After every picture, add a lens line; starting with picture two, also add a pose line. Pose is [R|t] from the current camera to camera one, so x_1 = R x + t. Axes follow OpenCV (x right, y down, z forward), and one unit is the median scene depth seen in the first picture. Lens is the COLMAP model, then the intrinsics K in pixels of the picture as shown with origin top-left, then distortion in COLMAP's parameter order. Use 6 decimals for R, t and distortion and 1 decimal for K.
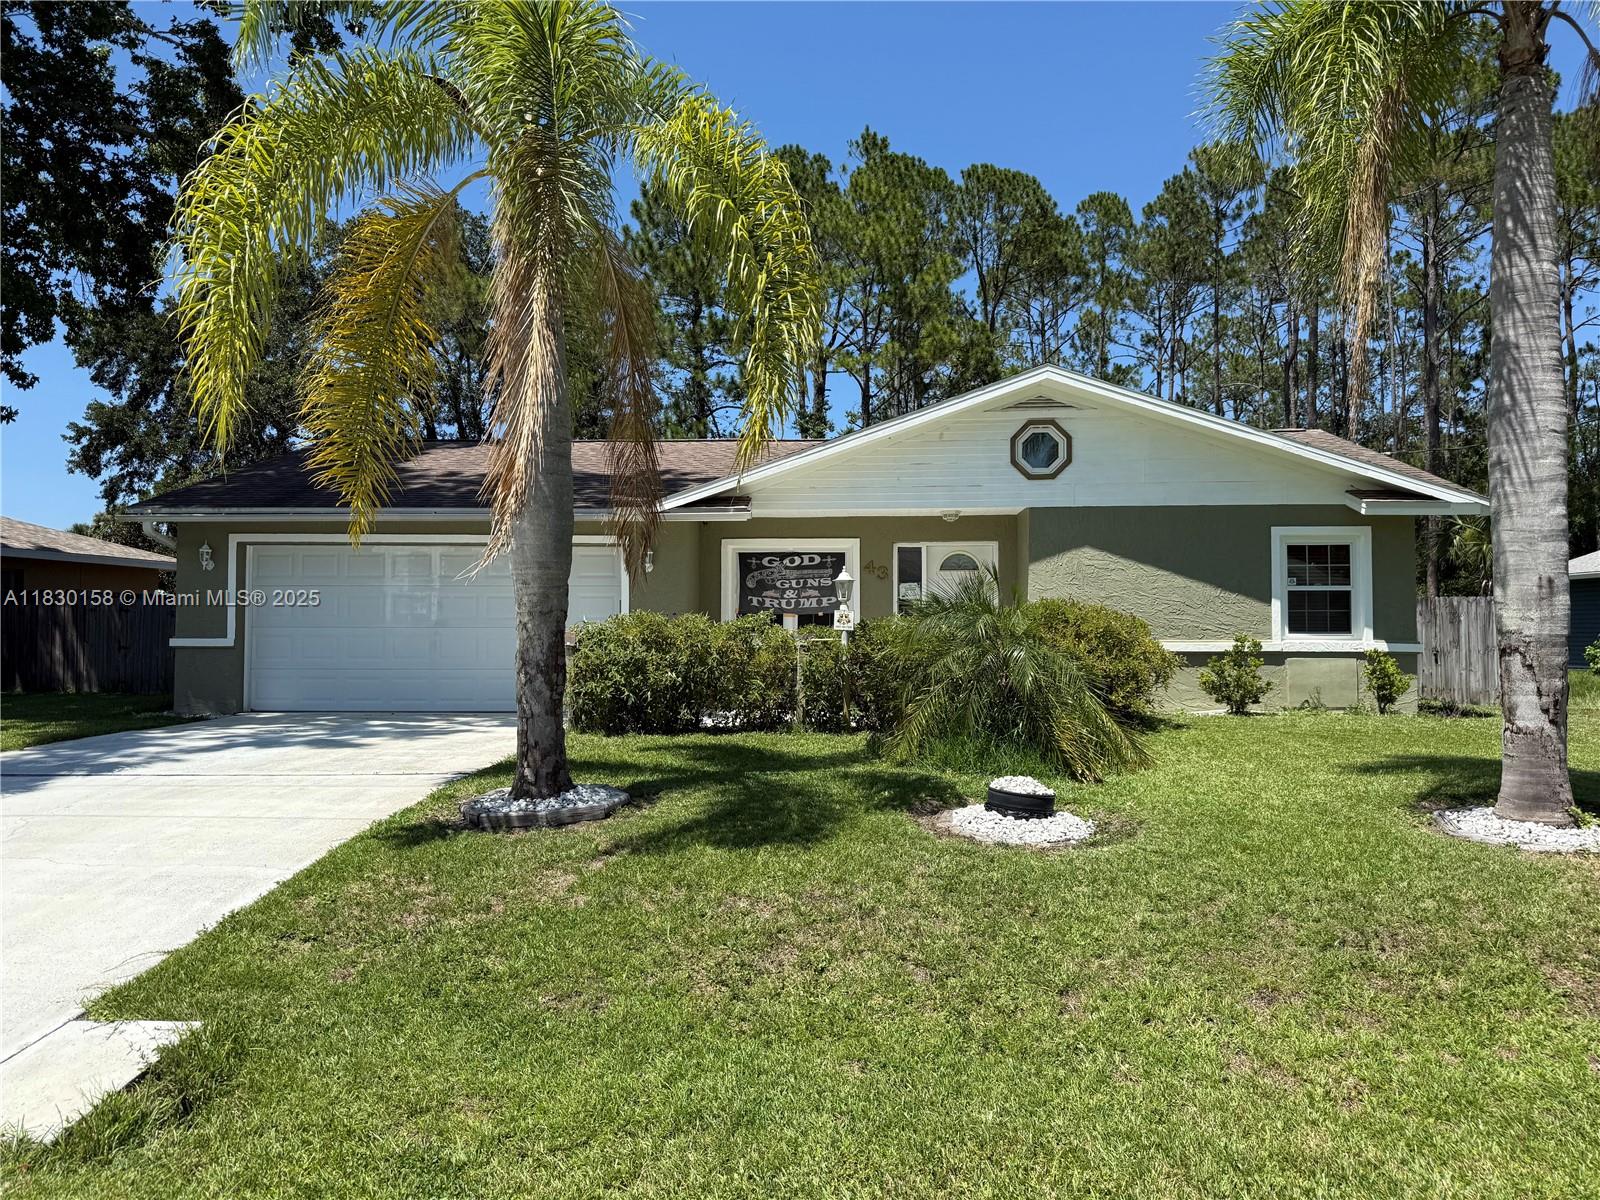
lens RADIAL K [[1133.4, 0, 800.0], [0, 1133.4, 600.0], [0, 0, 1]] dist [-0.008793, -0.008914]
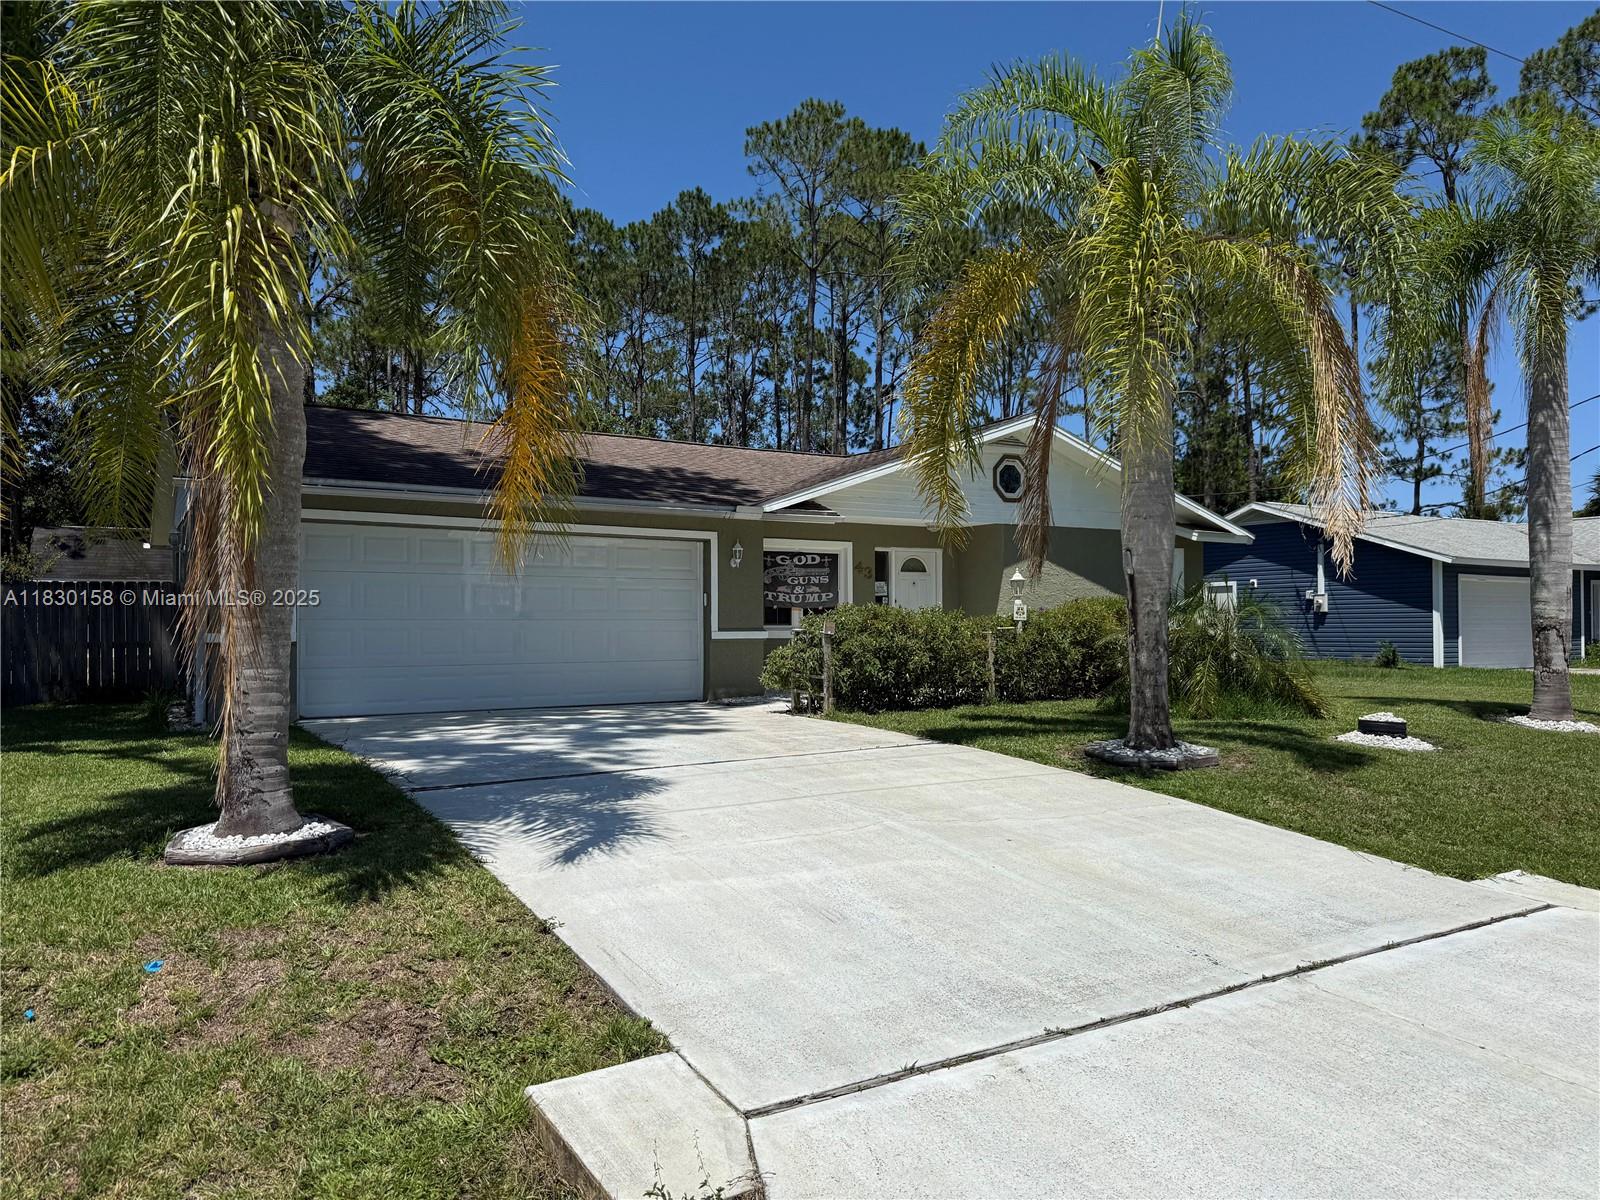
lens RADIAL K [[1133.4, 0, 800.0], [0, 1133.4, 600.0], [0, 0, 1]] dist [-0.008793, -0.008914]
pose [[0.822296, 0.009838, 0.568975, -0.639063], [-0.010542, 0.999942, -0.002053, 0.007110], [-0.568963, -0.004310, 0.822352, 0.087479]]
